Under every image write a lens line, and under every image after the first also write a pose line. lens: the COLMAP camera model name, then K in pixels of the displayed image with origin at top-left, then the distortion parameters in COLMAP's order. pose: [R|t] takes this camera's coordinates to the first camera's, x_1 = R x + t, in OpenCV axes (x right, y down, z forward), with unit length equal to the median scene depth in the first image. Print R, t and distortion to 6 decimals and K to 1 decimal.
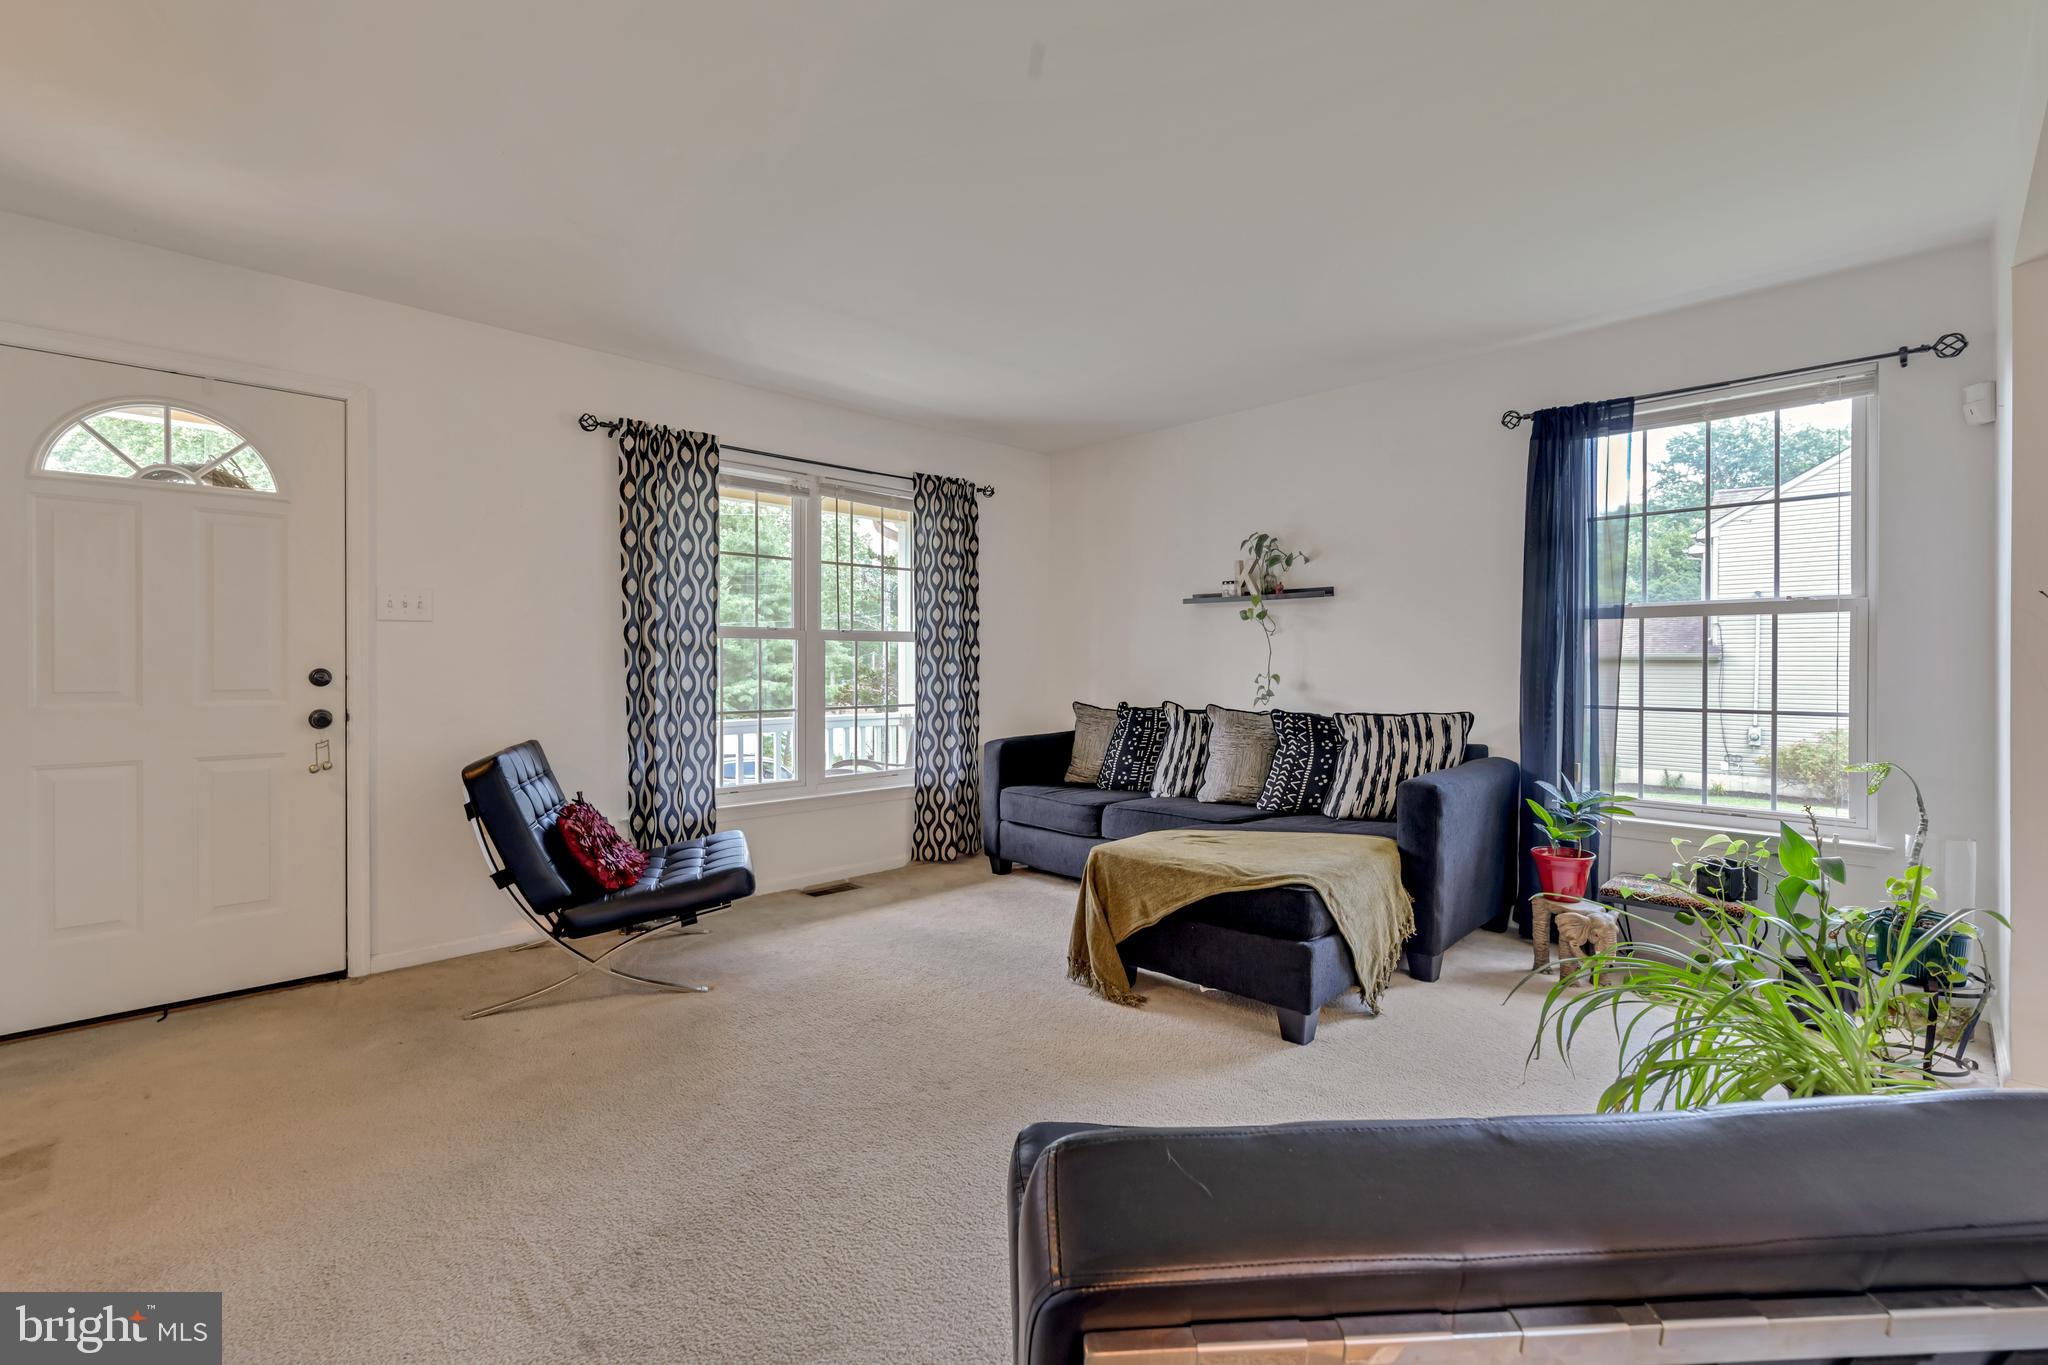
lens RADIAL K [[907.5, 0, 1032.9], [0, 907.5, 669.1], [0, 0, 1]] dist [-0.001361, -0.000424]
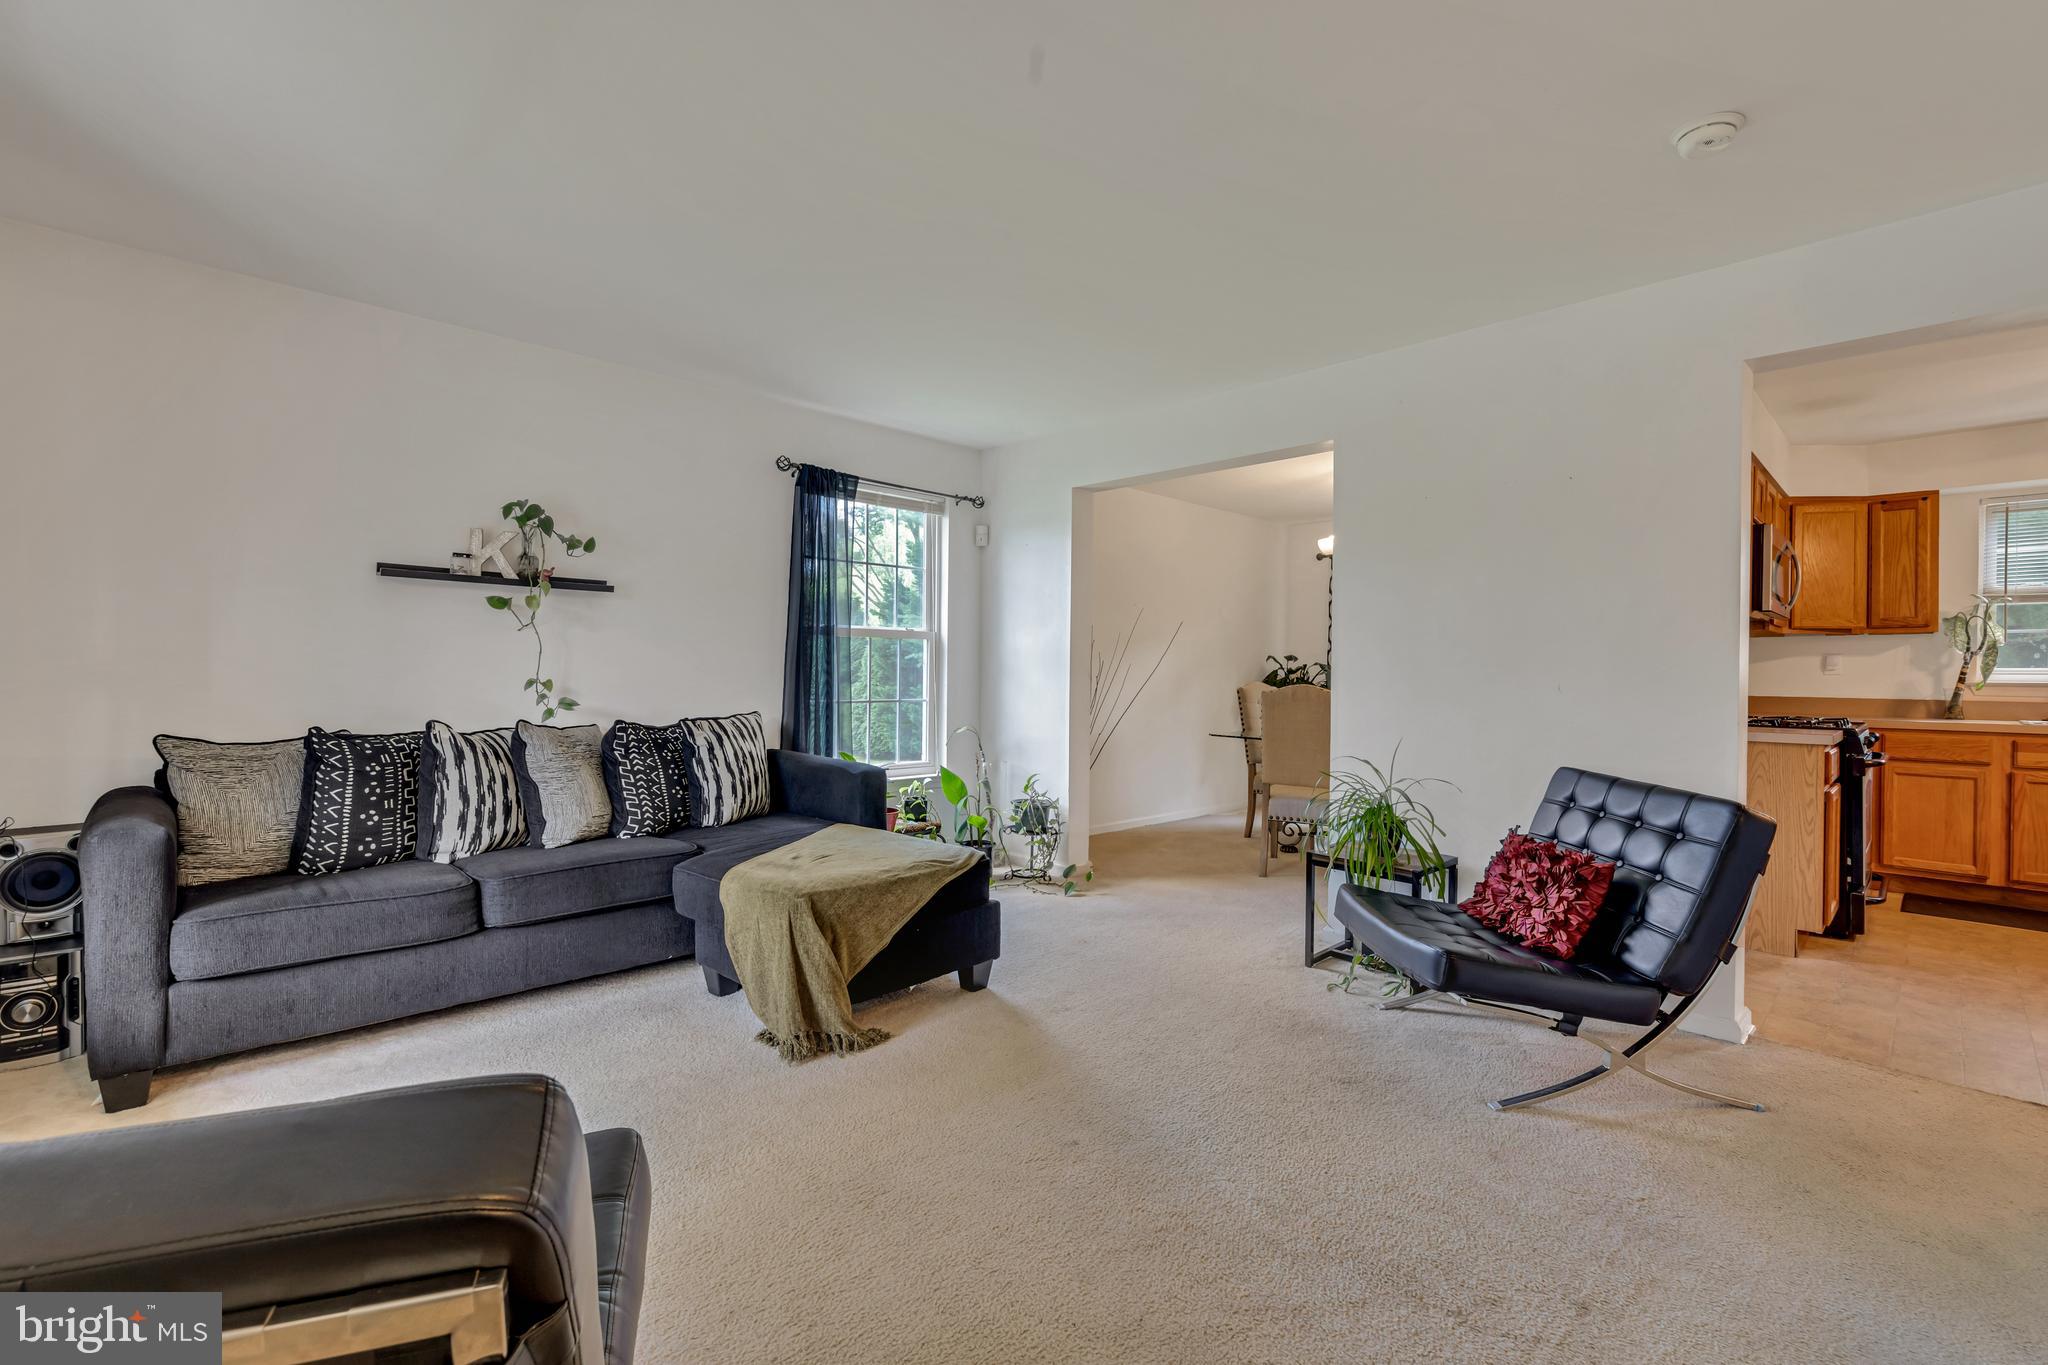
lens RADIAL K [[878.2, 0, 1027.4], [0, 878.2, 671.6], [0, 0, 1]] dist [-0.001125, -0.000558]
pose [[0.009783, -0.004248, 0.999943, -0.608958], [-0.007230, 0.999965, 0.004319, -0.009329], [-0.999926, -0.007272, 0.009752, 0.652239]]
